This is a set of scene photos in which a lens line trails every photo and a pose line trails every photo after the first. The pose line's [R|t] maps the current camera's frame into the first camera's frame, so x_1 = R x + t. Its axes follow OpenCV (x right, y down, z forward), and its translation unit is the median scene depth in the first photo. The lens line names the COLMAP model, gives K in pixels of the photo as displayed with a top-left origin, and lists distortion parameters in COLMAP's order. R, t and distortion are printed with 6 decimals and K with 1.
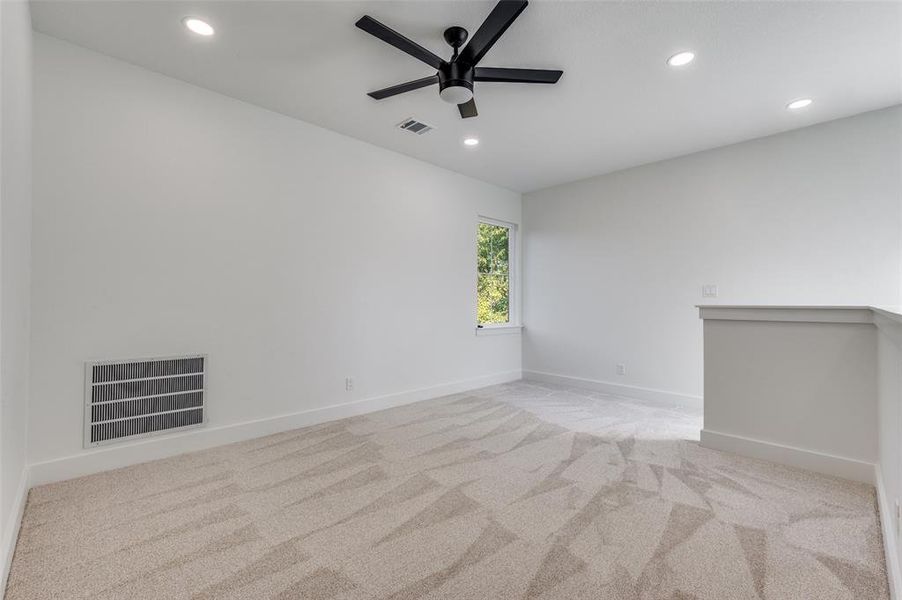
lens RADIAL K [[396.6, 0, 454.0], [0, 396.6, 299.1], [0, 0, 1]] dist [0.001066, 0.001132]
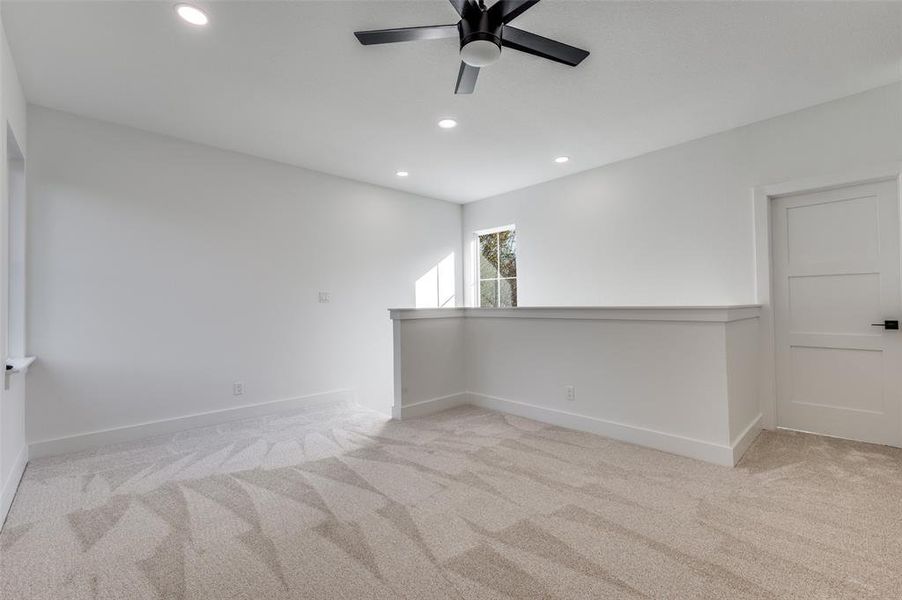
lens RADIAL K [[396.6, 0, 454.2], [0, 396.6, 300.7], [0, 0, 1]] dist [0.001066, 0.001132]
pose [[0.014377, 0.005165, 0.999883, -0.642144], [0.010081, 0.999935, -0.005310, 0.000524], [-0.999846, 0.010156, 0.014324, 0.833131]]
